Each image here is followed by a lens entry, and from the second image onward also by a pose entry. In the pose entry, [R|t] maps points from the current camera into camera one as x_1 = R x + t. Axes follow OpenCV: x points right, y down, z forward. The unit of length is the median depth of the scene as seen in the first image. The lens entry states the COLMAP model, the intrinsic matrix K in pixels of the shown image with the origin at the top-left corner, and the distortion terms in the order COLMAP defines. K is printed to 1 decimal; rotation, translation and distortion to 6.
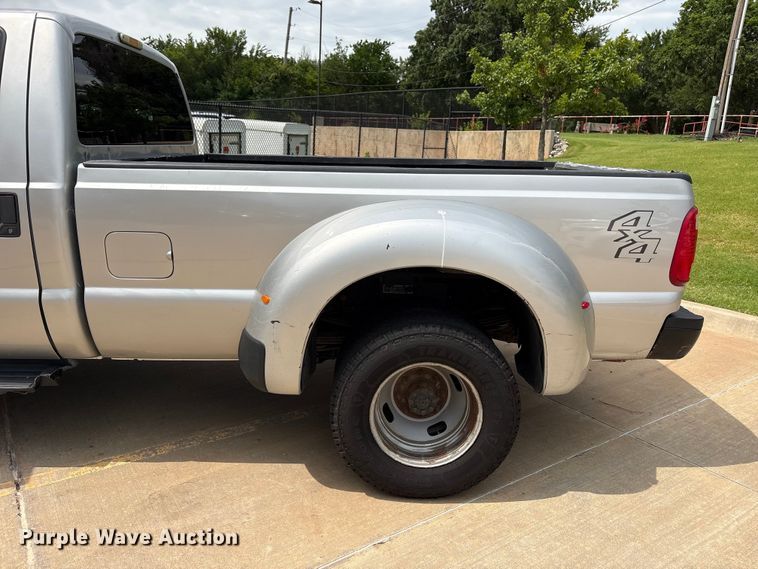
lens RADIAL K [[575.5, 0, 379.0], [0, 575.5, 284.5], [0, 0, 1]] dist [0.022932, -0.000404]
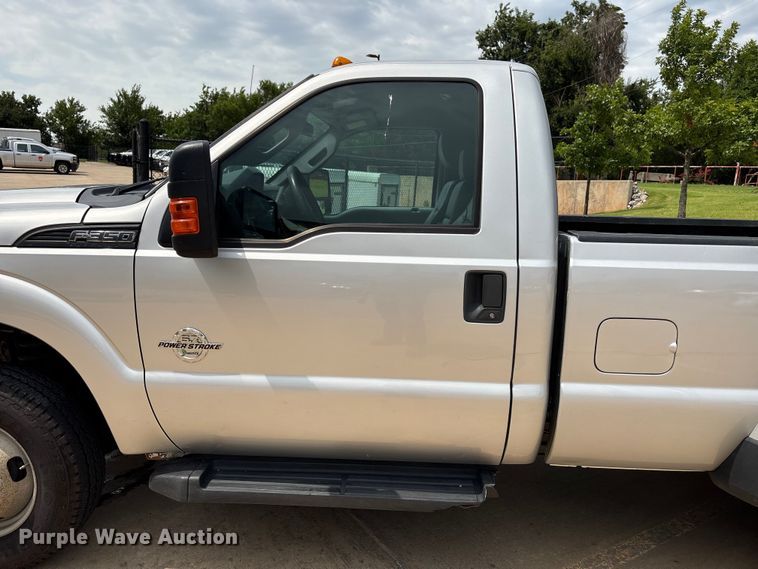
lens RADIAL K [[570.6, 0, 382.1], [0, 570.6, 288.8], [0, 0, 1]] dist [0.067588, -0.080947]
pose [[0.999264, 0.013410, -0.035927, -0.136847], [-0.015884, 0.997457, -0.069482, -0.012856], [0.034904, 0.070001, 0.996936, 0.029215]]
